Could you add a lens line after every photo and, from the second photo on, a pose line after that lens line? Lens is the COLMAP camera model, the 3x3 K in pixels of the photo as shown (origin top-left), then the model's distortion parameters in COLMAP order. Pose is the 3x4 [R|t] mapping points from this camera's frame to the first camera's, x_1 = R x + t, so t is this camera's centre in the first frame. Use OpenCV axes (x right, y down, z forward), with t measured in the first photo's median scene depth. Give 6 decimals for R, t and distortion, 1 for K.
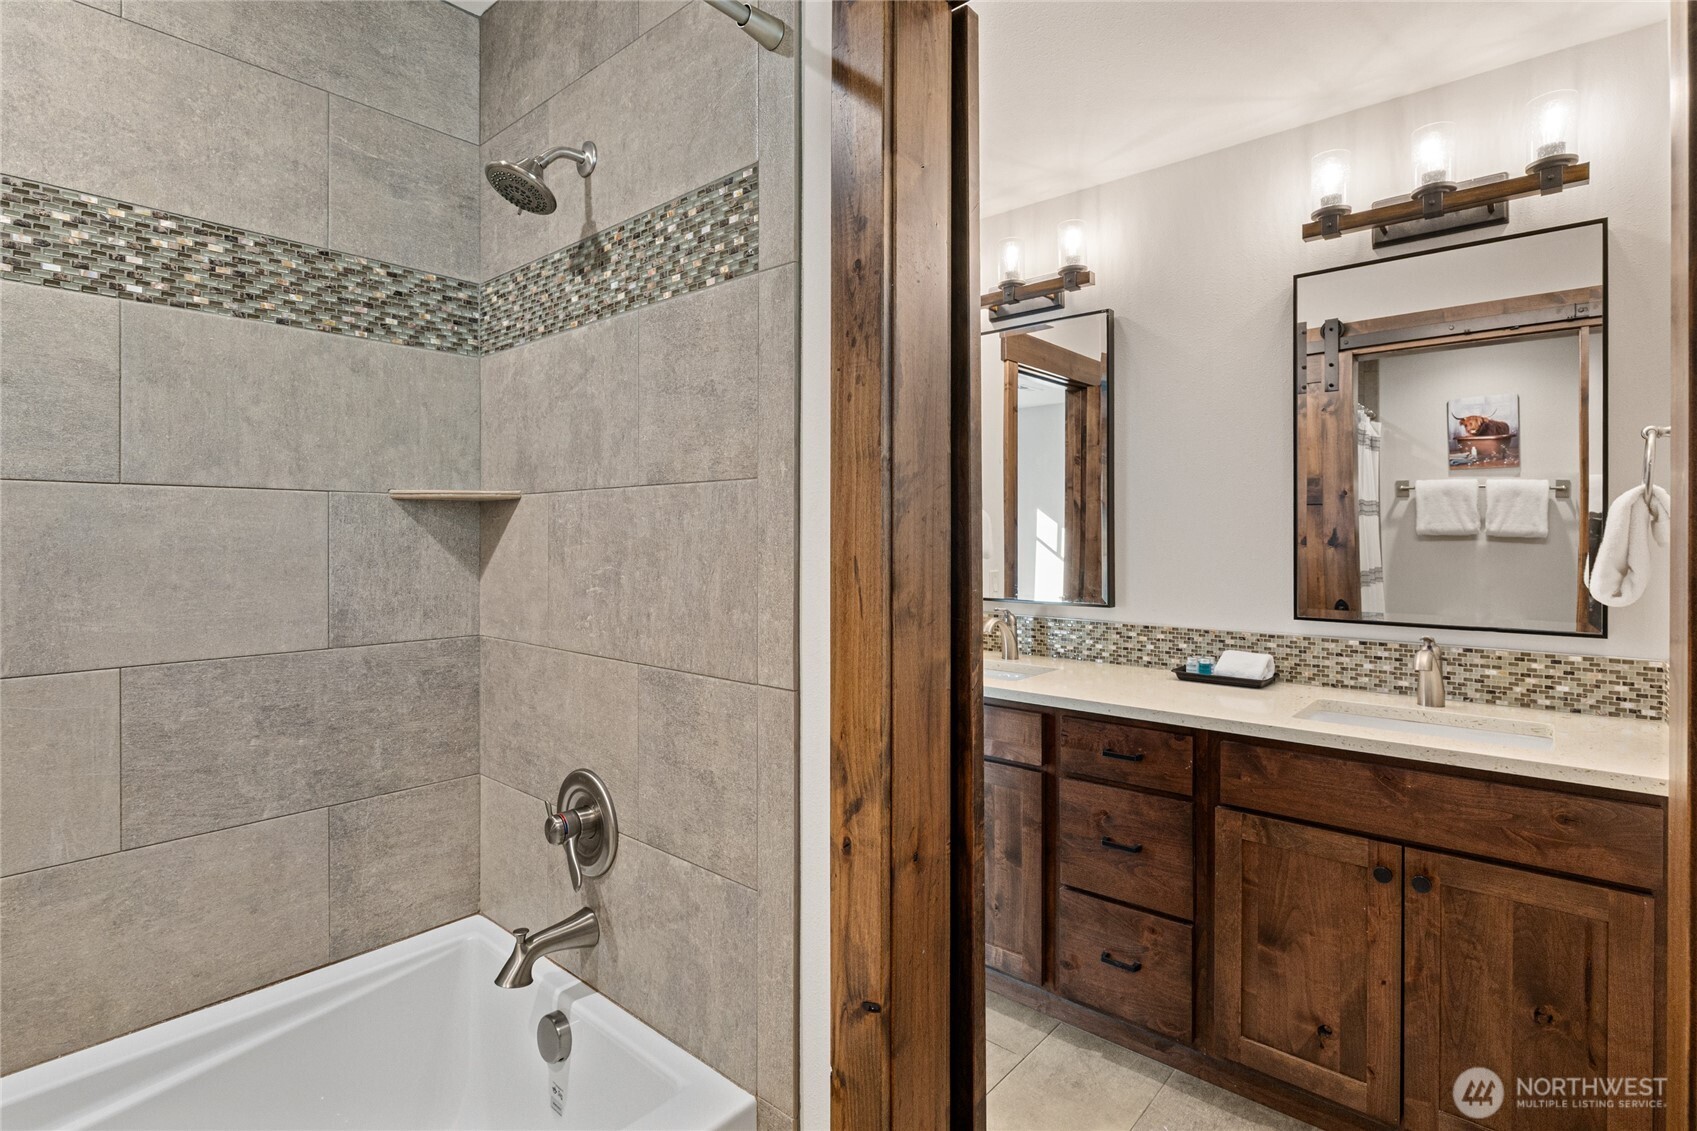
lens RADIAL K [[825.0, 0, 847.8], [0, 825.0, 529.0], [0, 0, 1]] dist [-0.001892, -0.000432]
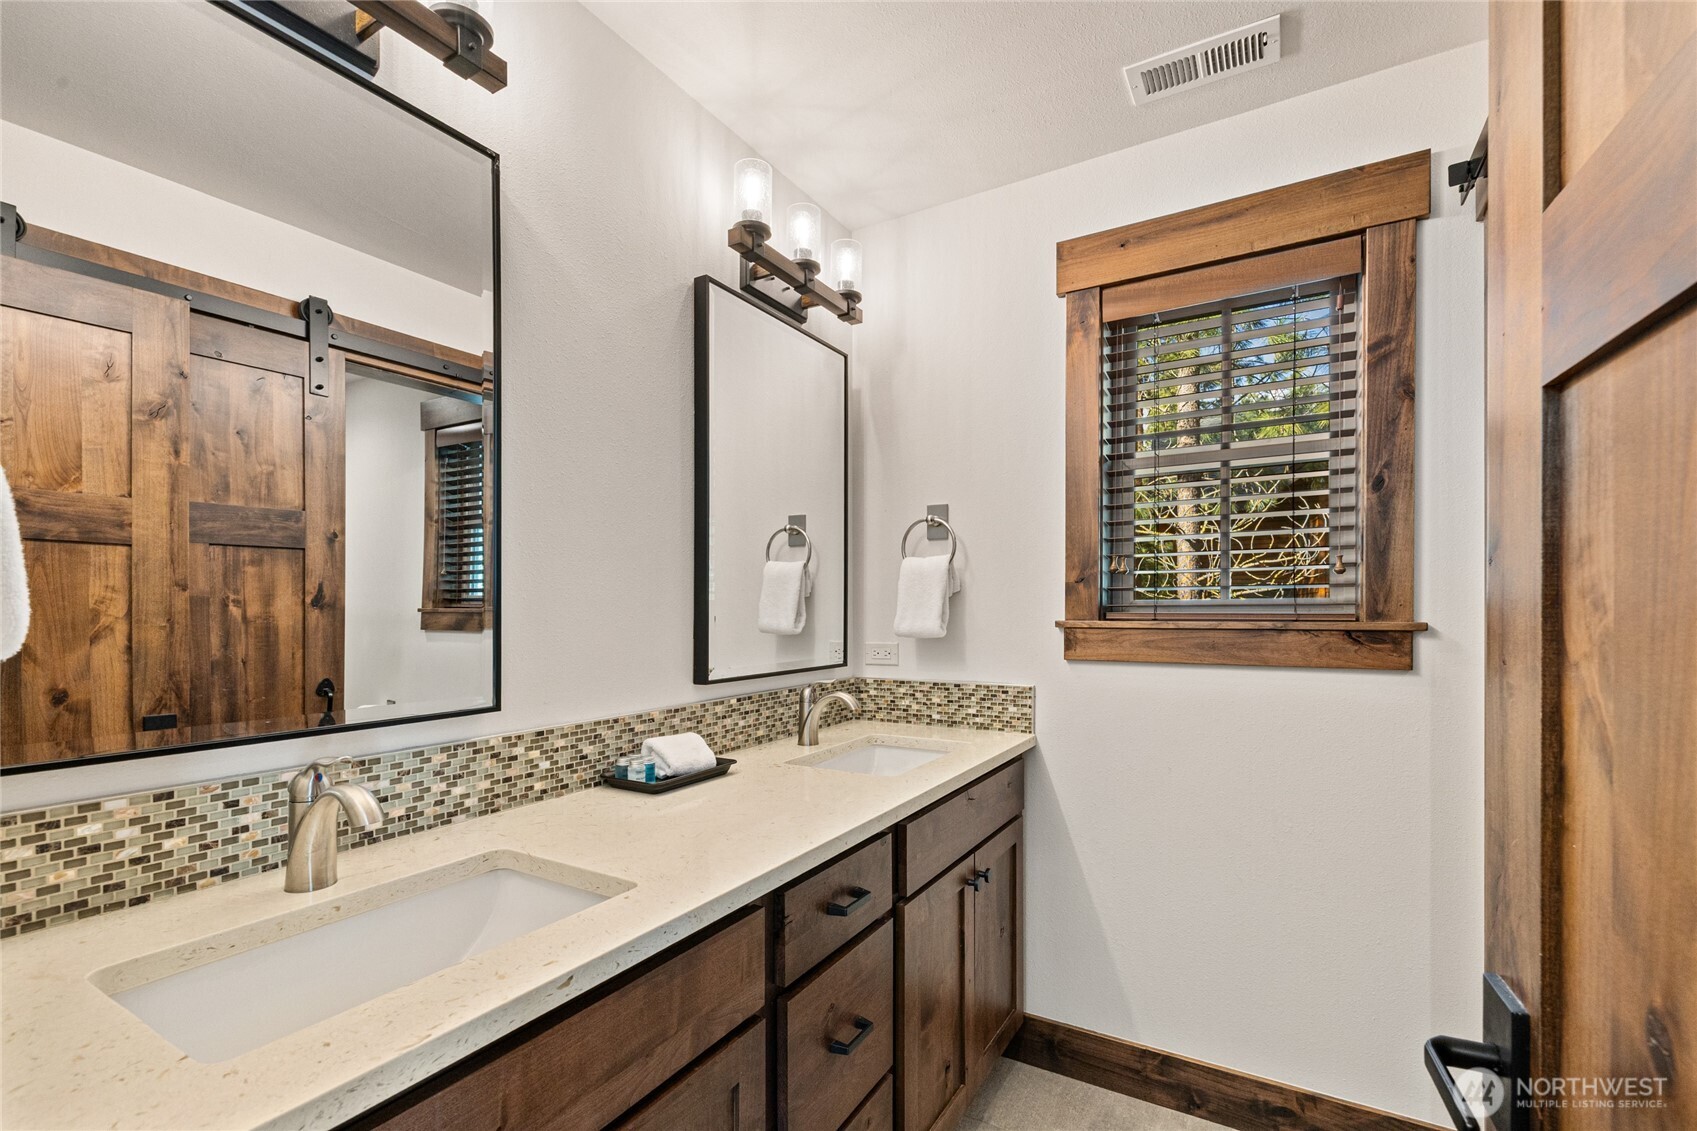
lens RADIAL K [[755.9, 0, 852.9], [0, 755.9, 612.6], [0, 0, 1]] dist [0.000918, 0.000037]
pose [[-0.178190, -0.005582, 0.983980, -0.218168], [-0.001953, 0.999984, 0.005319, 0.028786], [-0.983994, -0.000974, -0.178198, 0.888020]]
